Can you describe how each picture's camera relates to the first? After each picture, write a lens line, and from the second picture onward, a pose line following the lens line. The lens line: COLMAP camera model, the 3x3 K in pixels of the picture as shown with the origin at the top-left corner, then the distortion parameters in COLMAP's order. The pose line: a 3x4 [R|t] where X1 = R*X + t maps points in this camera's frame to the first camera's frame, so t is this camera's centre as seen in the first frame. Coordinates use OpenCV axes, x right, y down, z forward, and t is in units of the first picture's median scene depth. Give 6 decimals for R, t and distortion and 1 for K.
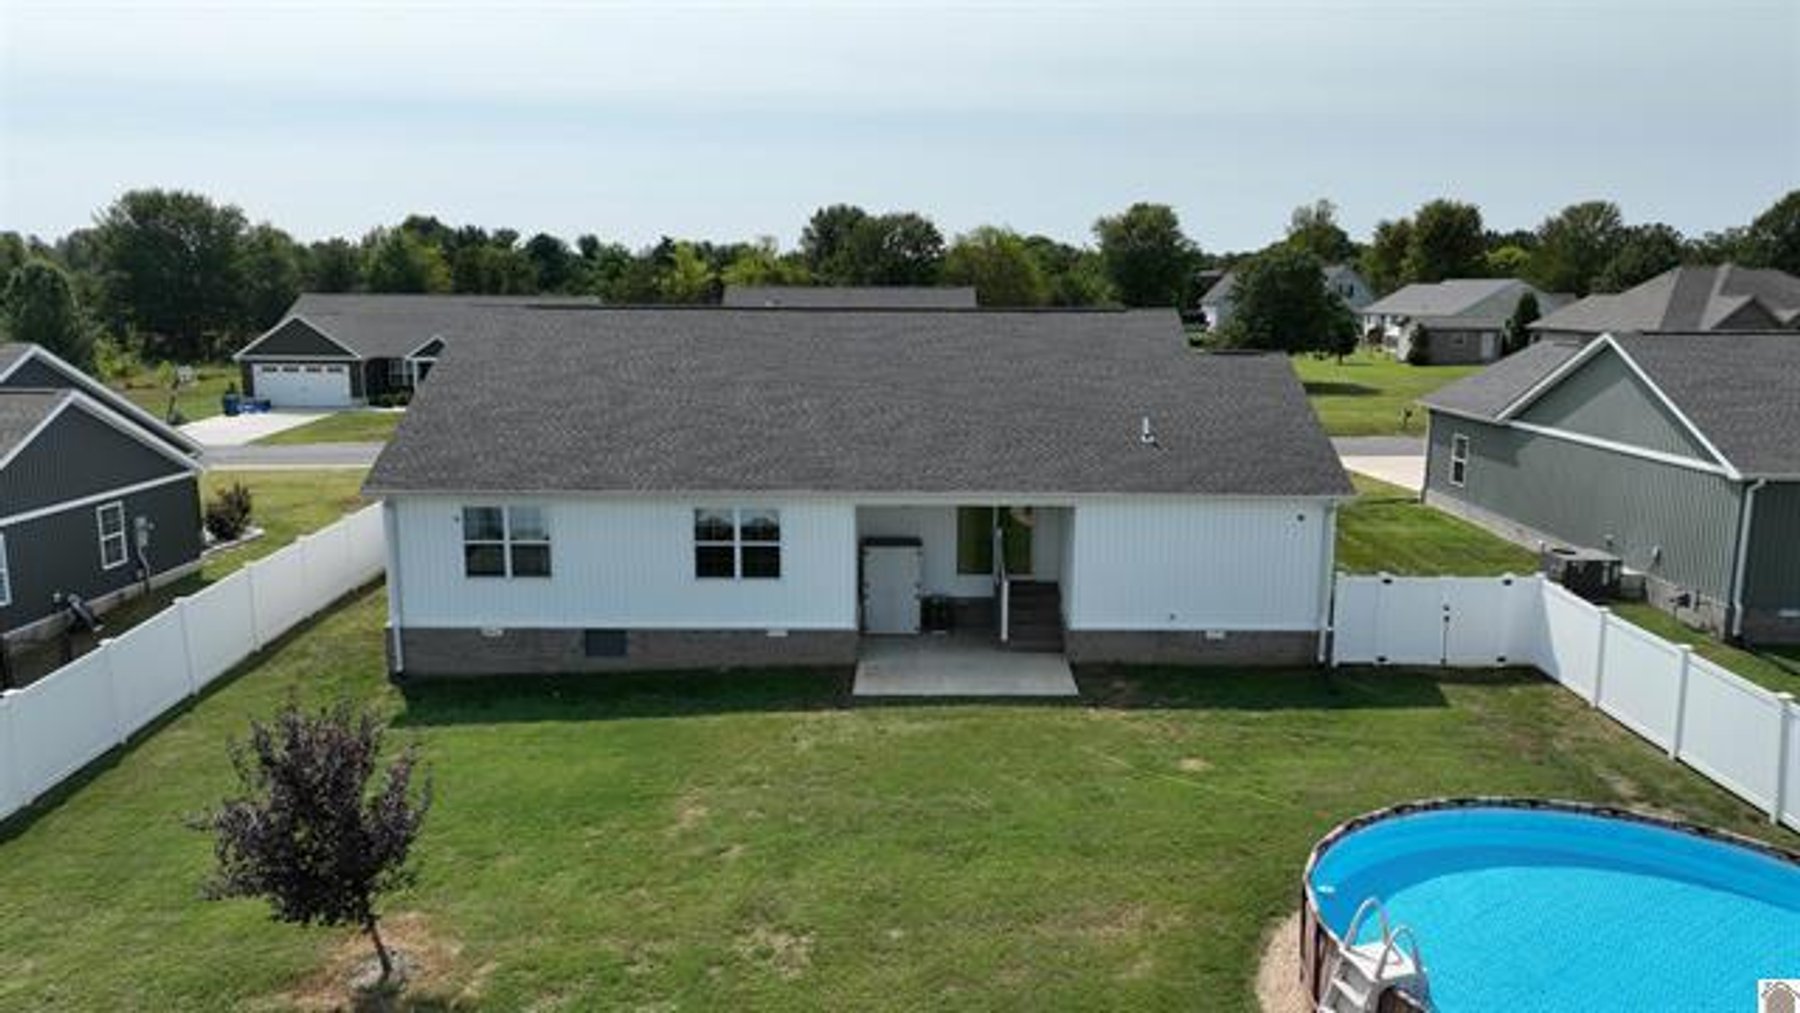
lens RADIAL K [[1265.9, 0, 907.1], [0, 1265.9, 501.5], [0, 0, 1]] dist [-0.000824, 0.012595]
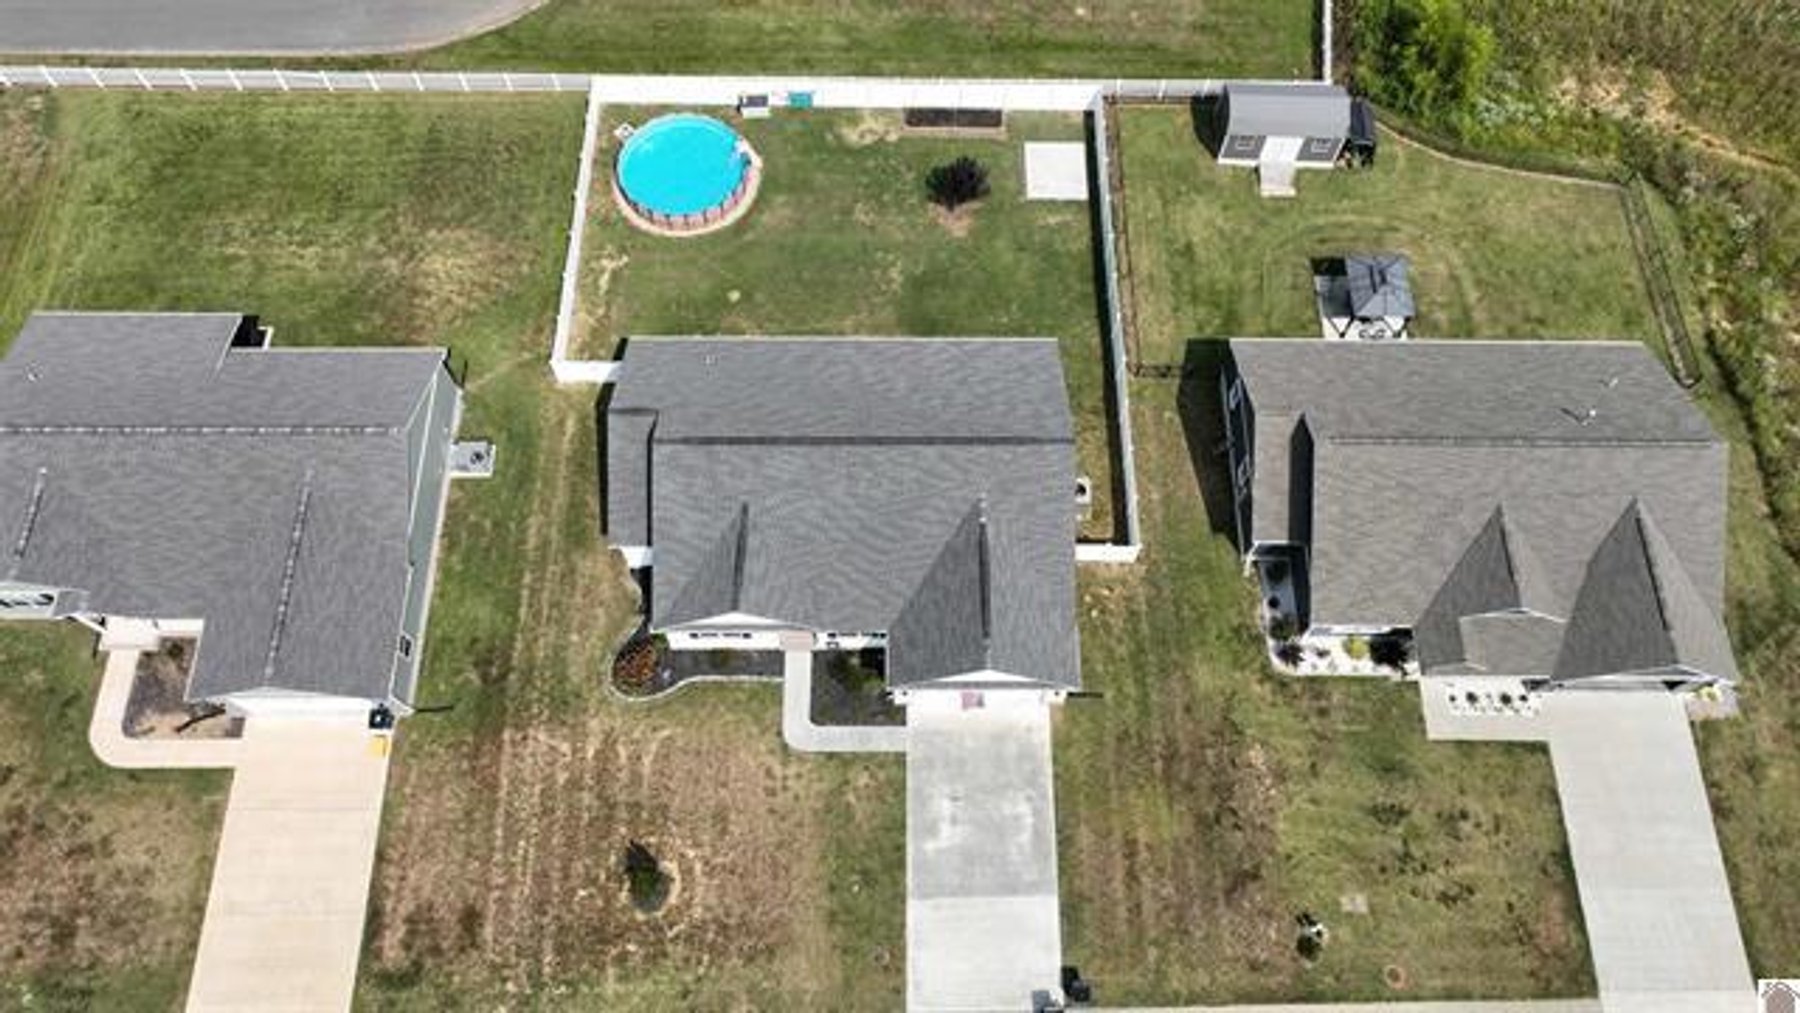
lens RADIAL K [[1265.9, 0, 907.1], [0, 1265.9, 501.5], [0, 0, 1]] dist [-0.000824, 0.012595]
pose [[-0.999856, -0.014821, -0.008216, -0.137058], [-0.011684, 0.251738, 0.967725, -2.105816], [-0.012274, 0.967682, -0.251875, 1.806640]]
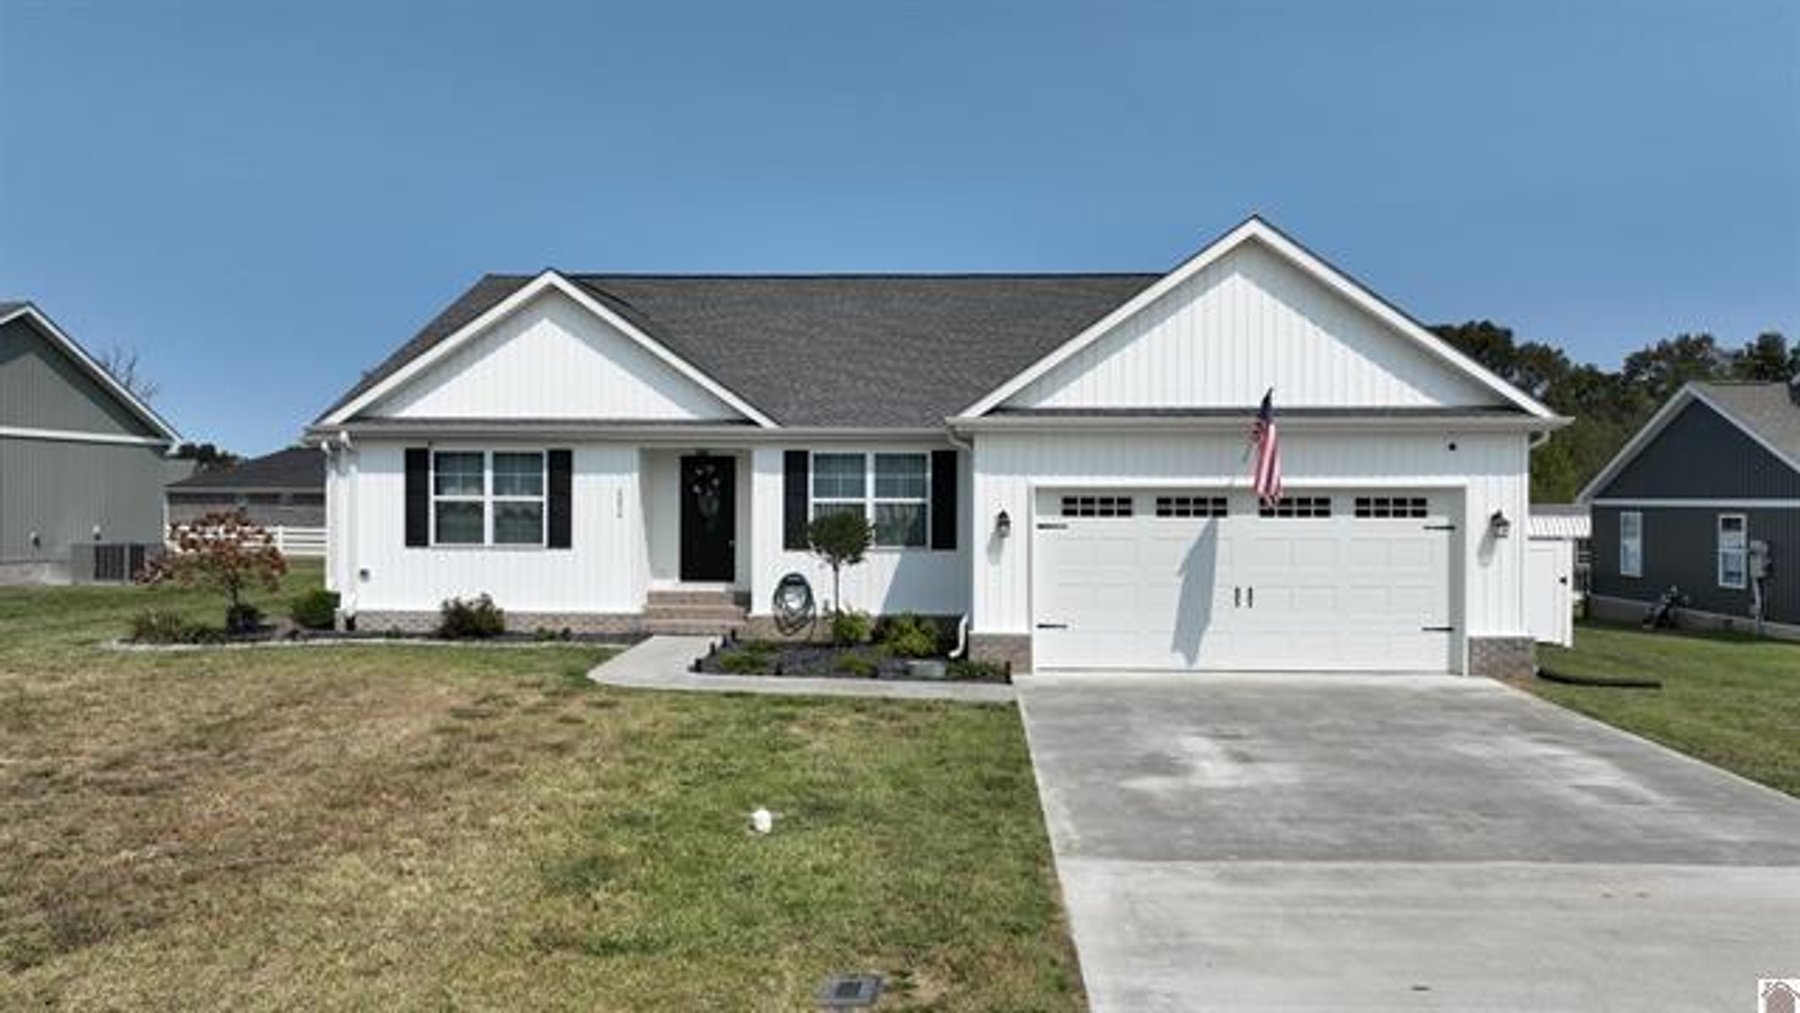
lens RADIAL K [[1265.9, 0, 907.1], [0, 1265.9, 501.5], [0, 0, 1]] dist [-0.000824, 0.012595]
pose [[-0.998447, -0.004613, 0.055525, -0.141099], [0.004942, 0.985307, 0.170718, -0.183998], [-0.055497, 0.170728, -0.983754, 2.222153]]
